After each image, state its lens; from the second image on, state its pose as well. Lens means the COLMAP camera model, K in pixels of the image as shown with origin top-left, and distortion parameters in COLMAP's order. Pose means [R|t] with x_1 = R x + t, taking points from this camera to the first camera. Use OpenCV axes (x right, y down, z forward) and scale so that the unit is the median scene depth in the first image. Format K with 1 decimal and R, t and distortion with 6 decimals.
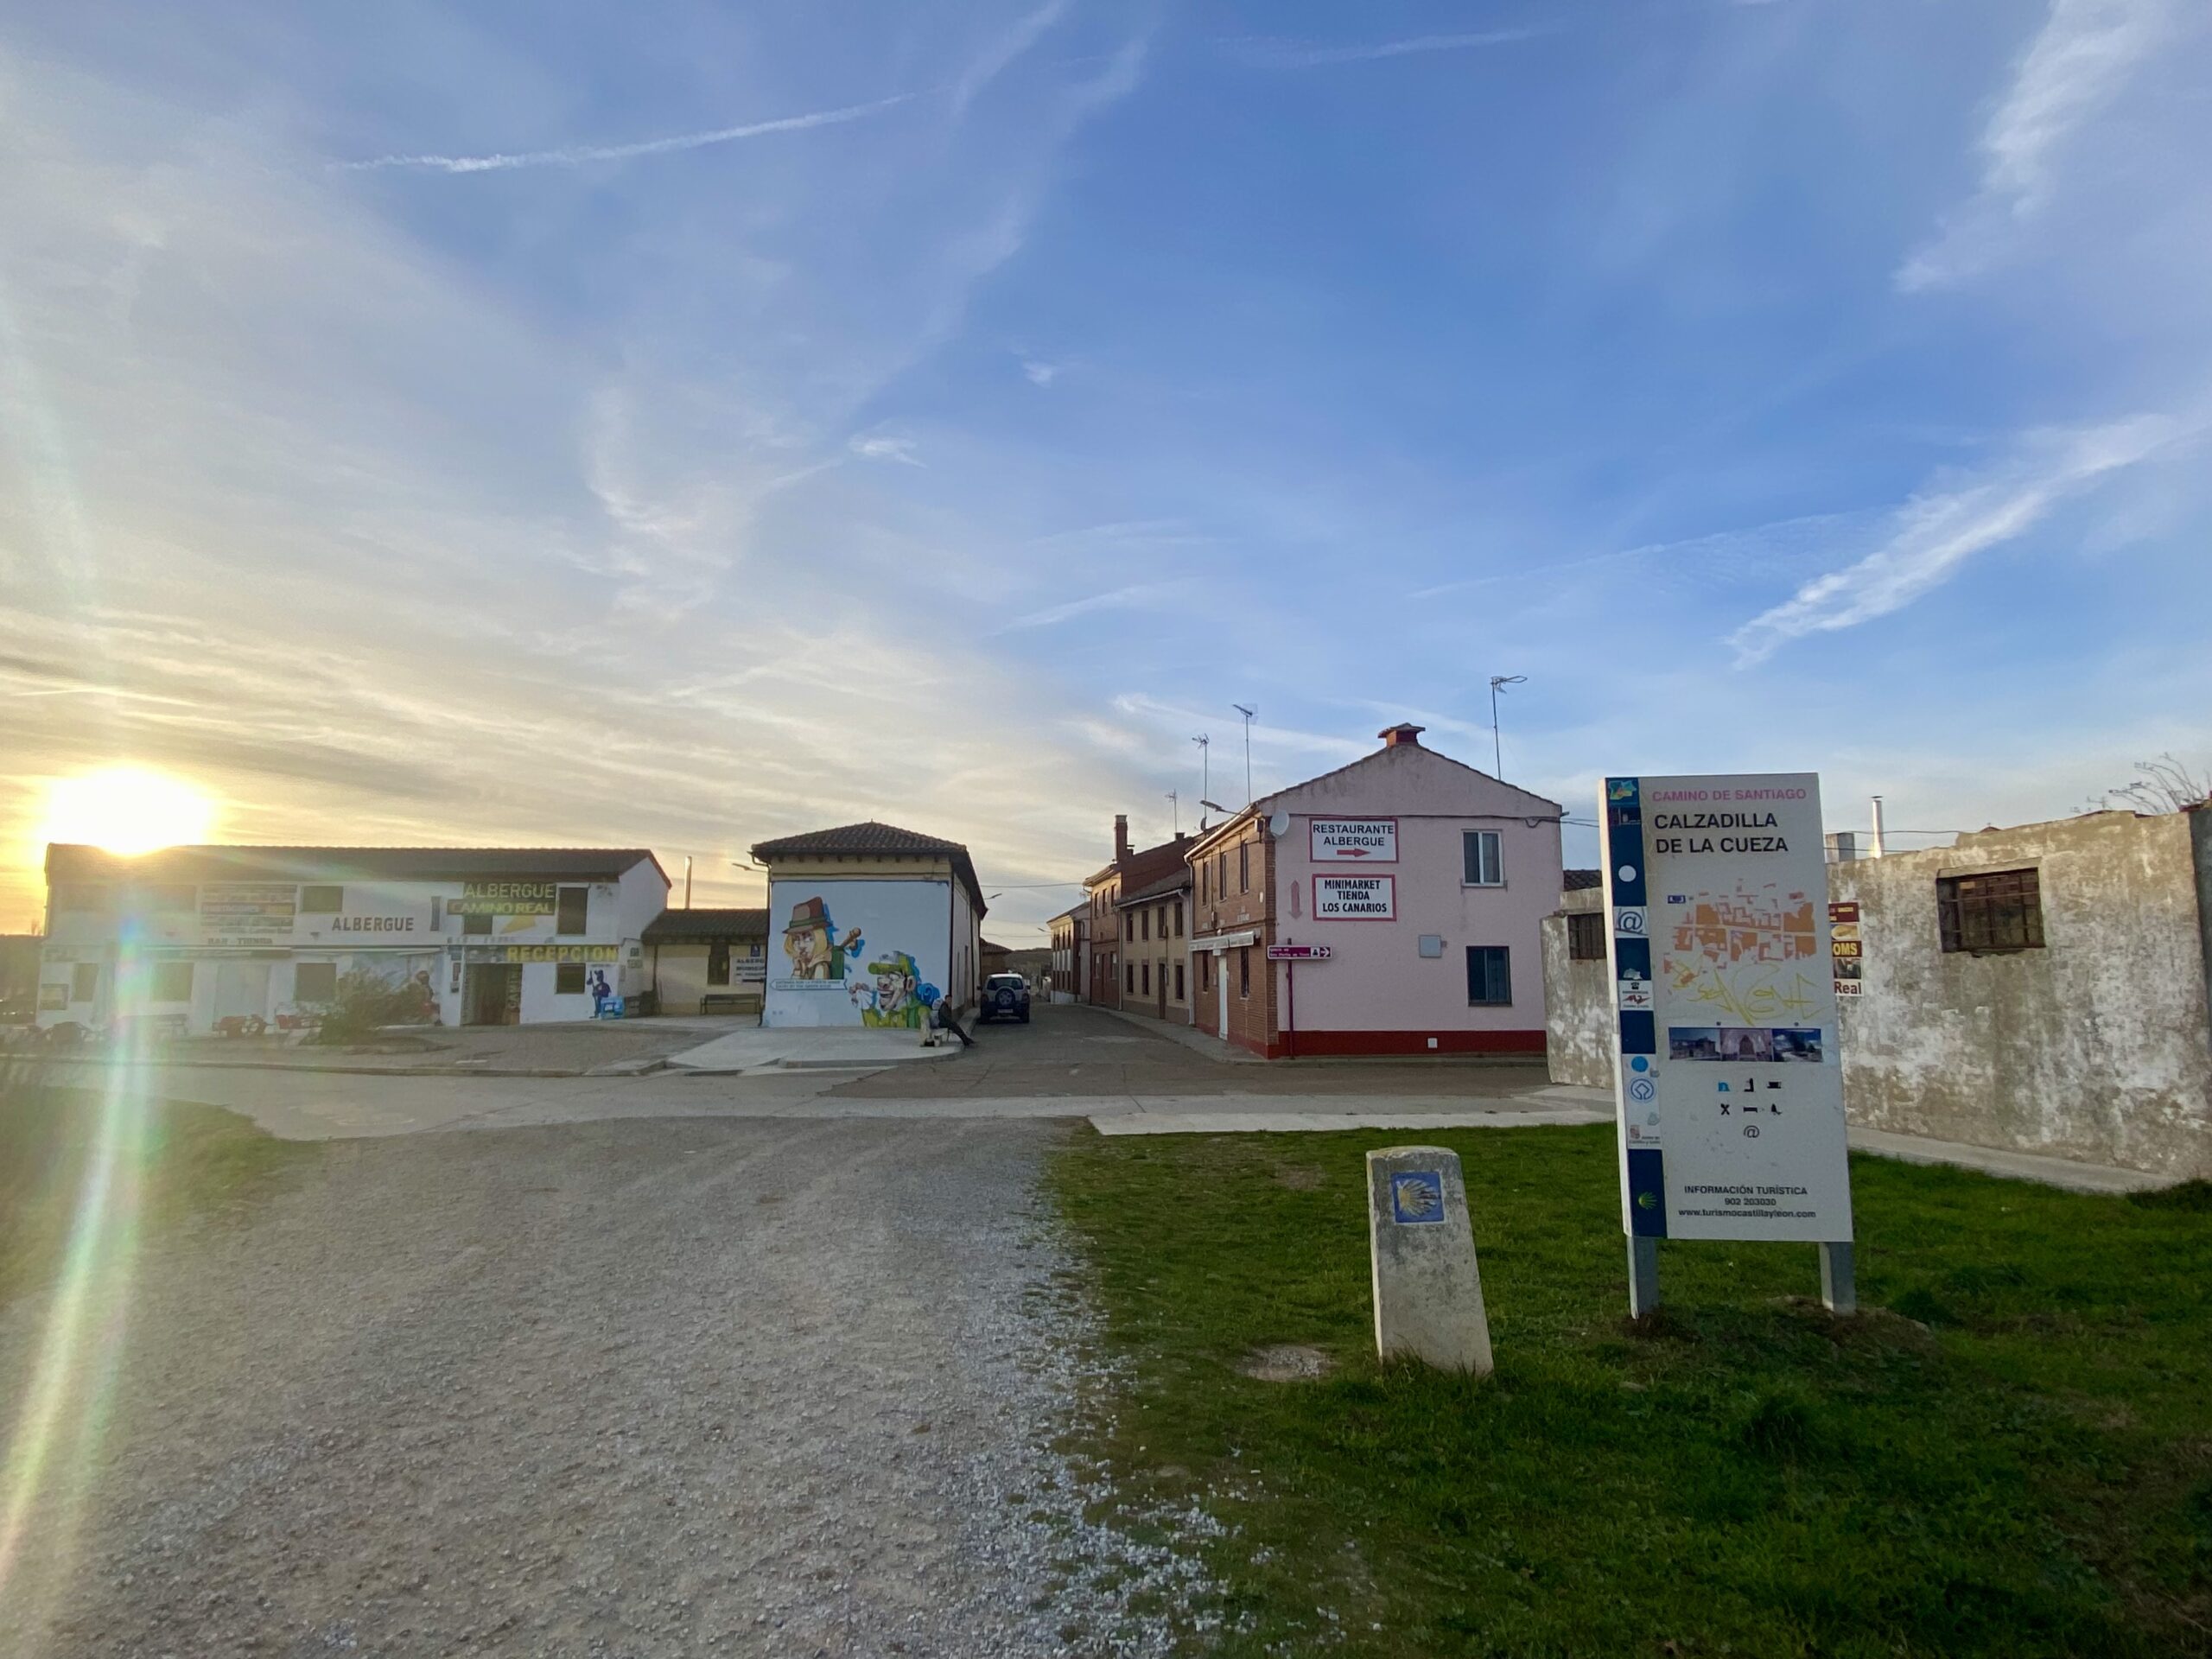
lens RADIAL K [[1093.6, 0, 1121.6], [0, 1093.6, 833.7], [0, 0, 1]] dist [-0.001849, -0.001617]
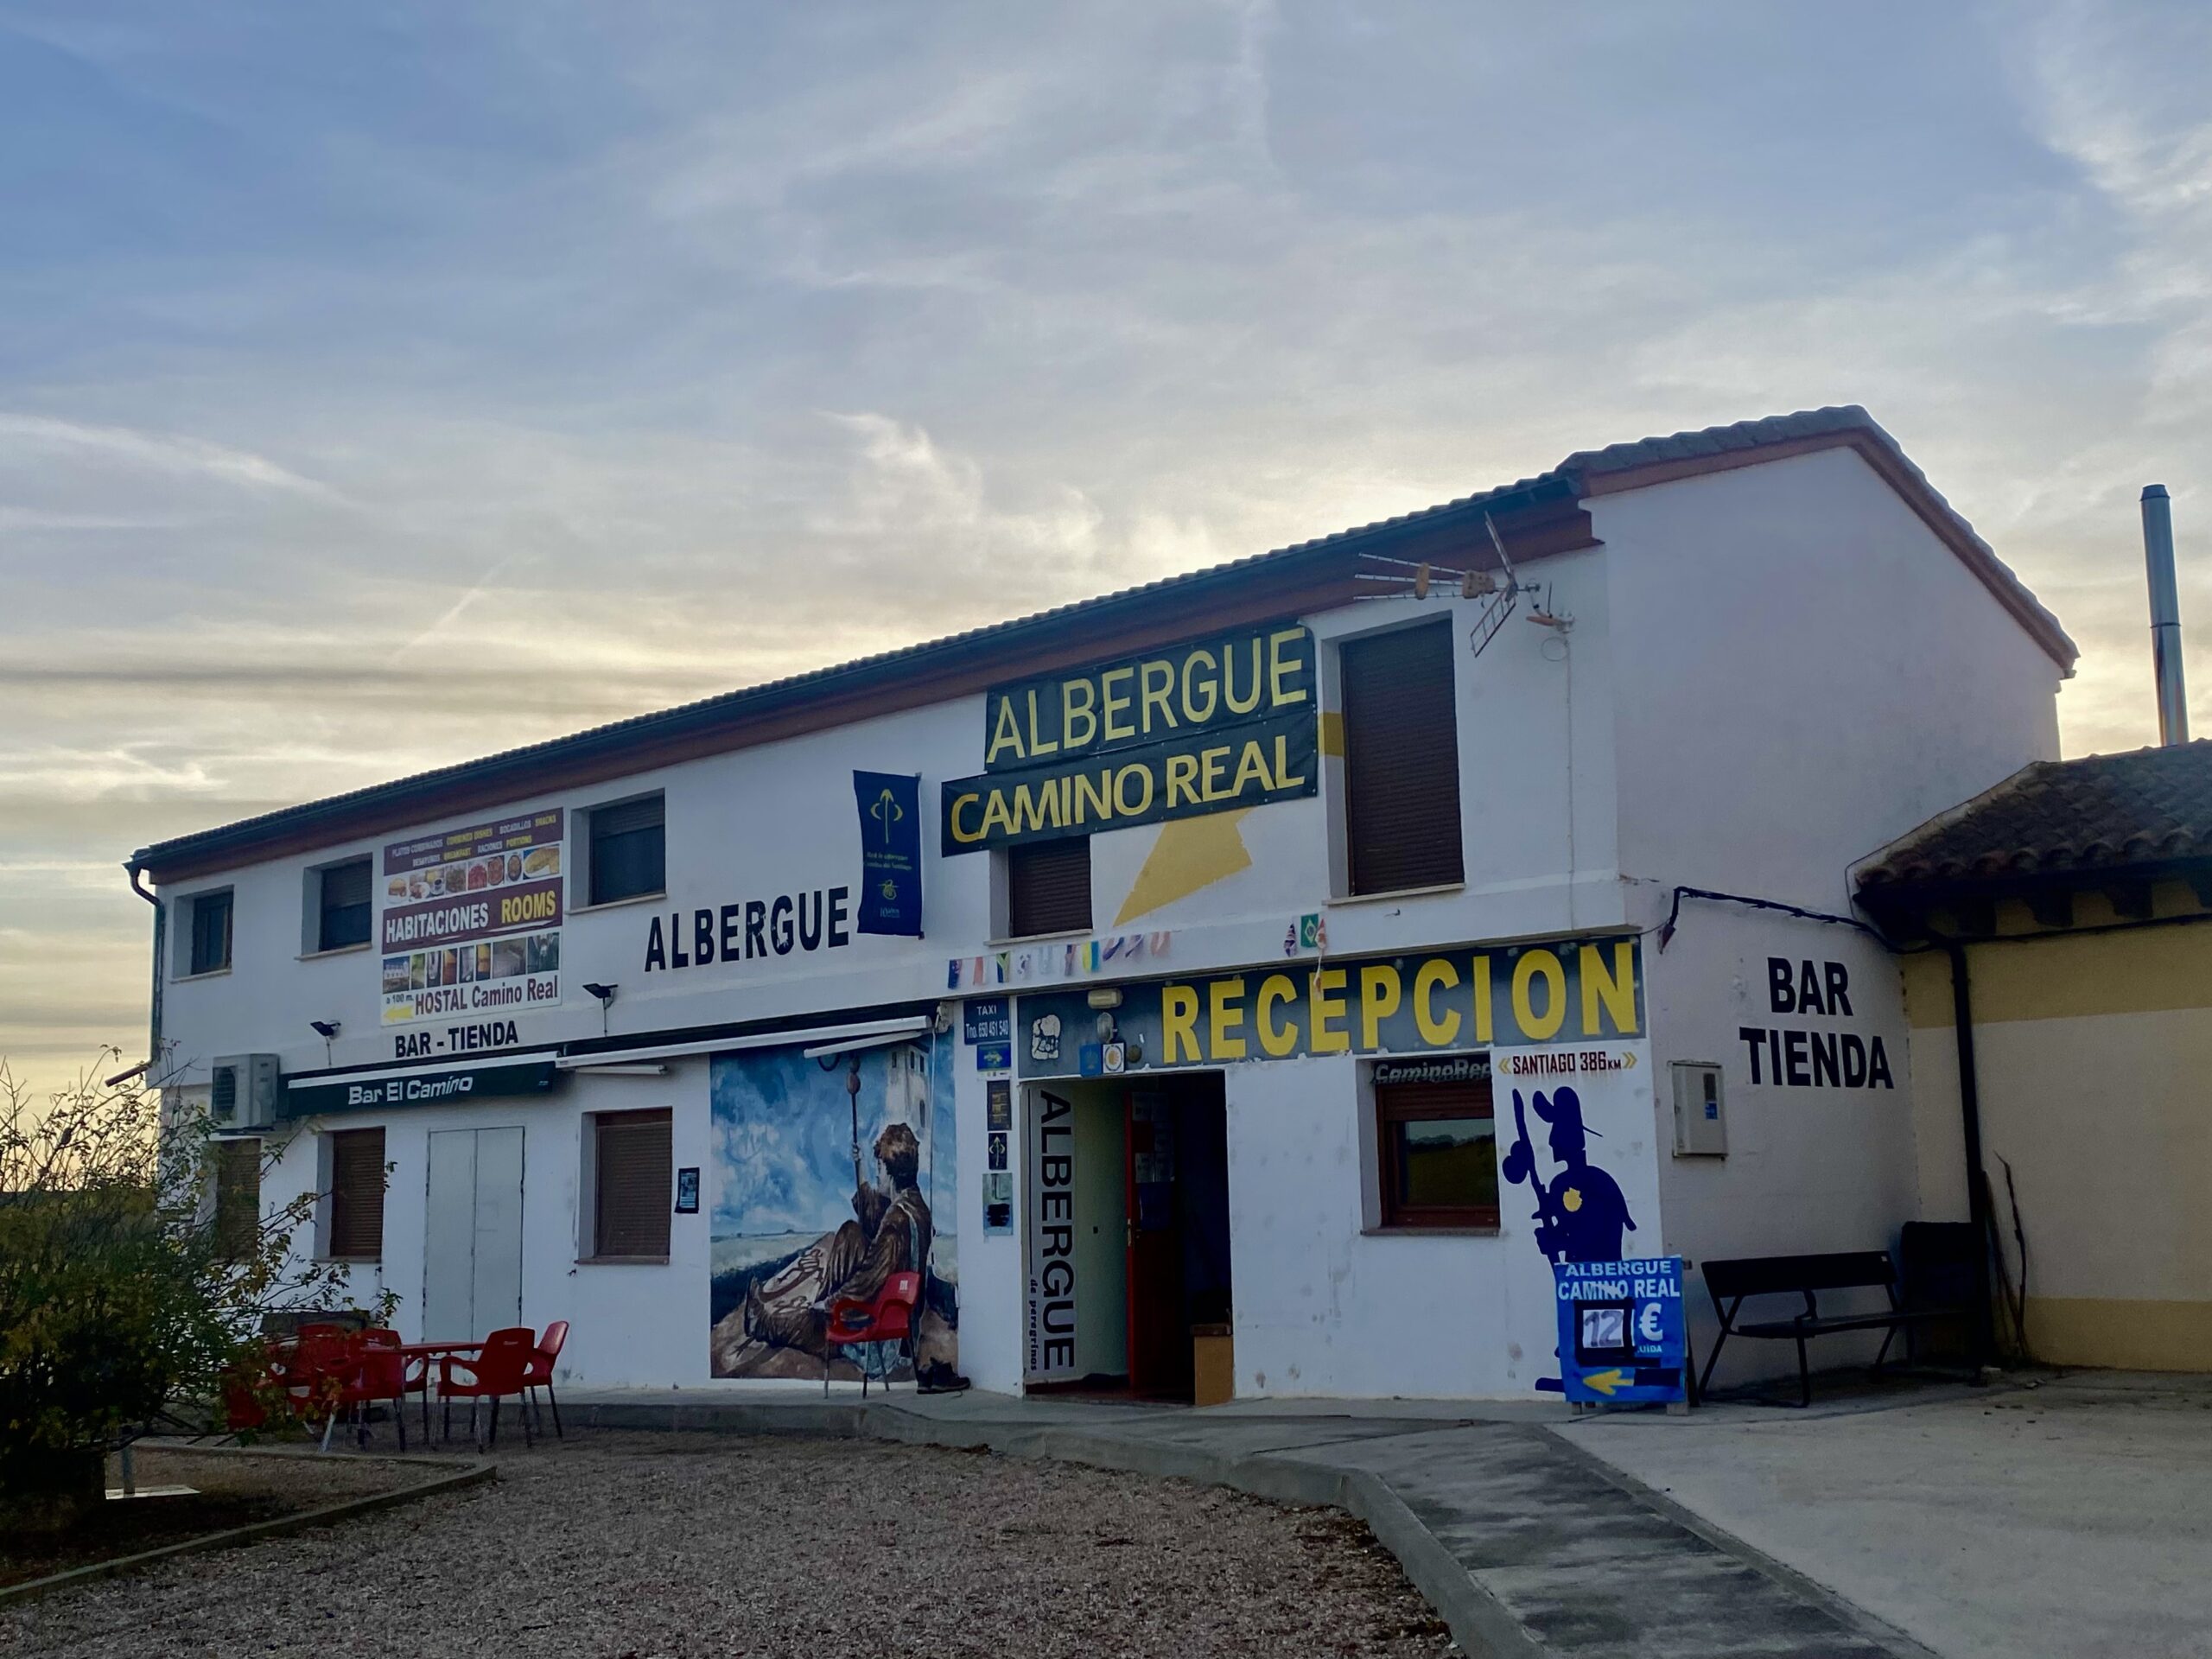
lens RADIAL K [[2238.2, 0, 1123.0], [0, 2238.2, 814.5], [0, 0, 1]] dist [0.066485, 0.000000]
pose [[0.624993, -0.137339, -0.768454, -0.260505], [0.117721, 0.989726, -0.081141, 0.105781], [0.771703, -0.039750, 0.634740, 0.753922]]
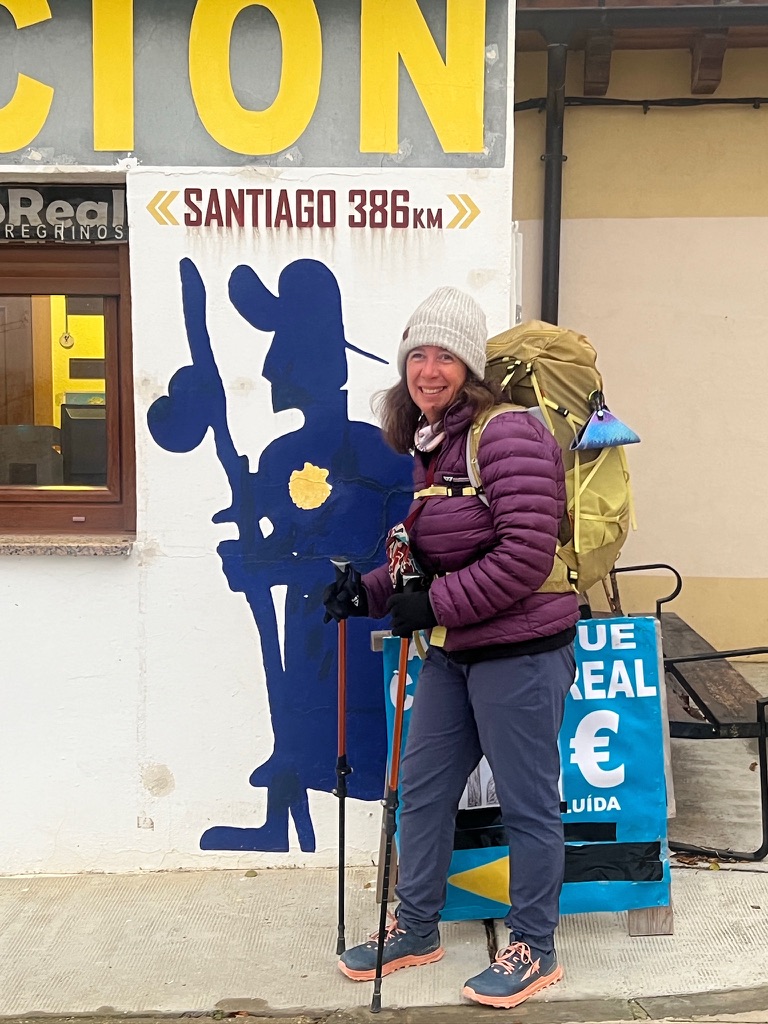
lens RADIAL K [[1531.5, 0, 383.7], [0, 1531.5, 519.6], [0, 0, 1]] dist [0.091819, 0.000000]
pose [[0.985784, 0.019698, -0.166860, -0.461106], [0.017931, 0.975098, 0.221049, 0.120725], [0.167059, -0.220899, 0.960882, 0.907955]]
